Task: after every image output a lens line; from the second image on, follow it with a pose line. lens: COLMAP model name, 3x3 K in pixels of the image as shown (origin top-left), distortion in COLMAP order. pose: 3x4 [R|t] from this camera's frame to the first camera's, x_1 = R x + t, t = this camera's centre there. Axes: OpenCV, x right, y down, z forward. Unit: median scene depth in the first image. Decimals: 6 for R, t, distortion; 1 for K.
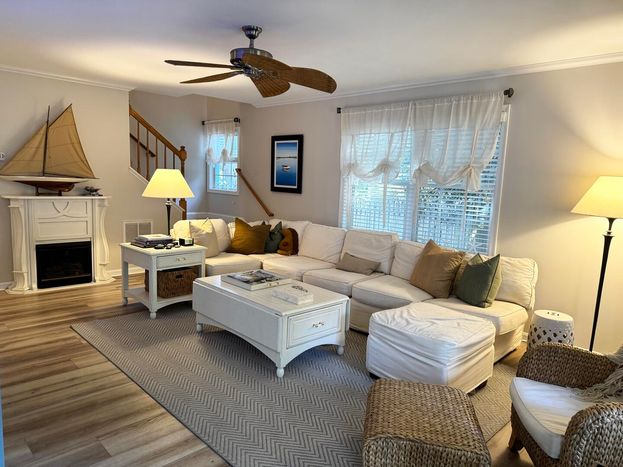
lens RADIAL K [[443.2, 0, 314.4], [0, 443.2, 236.0], [0, 0, 1]] dist [-0.001037, -0.001939]
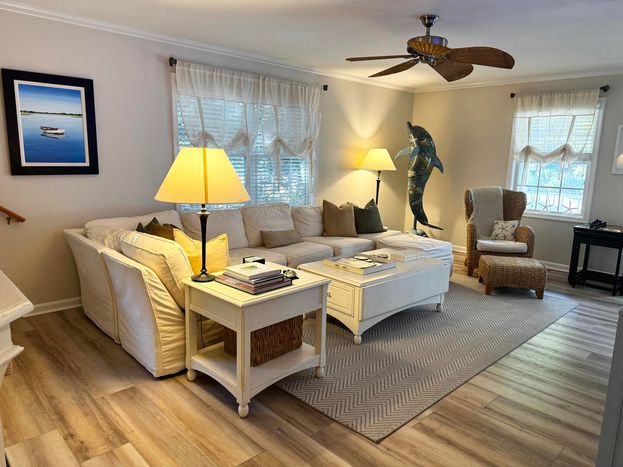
lens RADIAL K [[443.2, 0, 314.4], [0, 443.2, 236.0], [0, 0, 1]] dist [-0.001037, -0.001939]
pose [[0.010700, -0.216251, 0.976279, -0.967579], [0.104579, 0.971223, 0.213985, -0.161141], [-0.994459, 0.099809, 0.033007, 0.965299]]
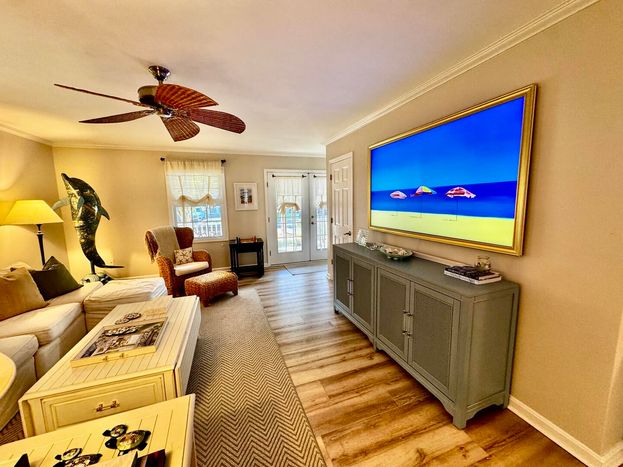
lens RADIAL K [[249.5, 0, 311.5], [0, 249.5, 233.5], [0, 0, 1]] dist [-0.001286, 0.000046]
pose [[-0.905757, -0.075257, 0.417061, -0.561026], [0.039381, 0.964902, 0.259640, -0.172507], [-0.421963, 0.251596, -0.871003, 1.097969]]
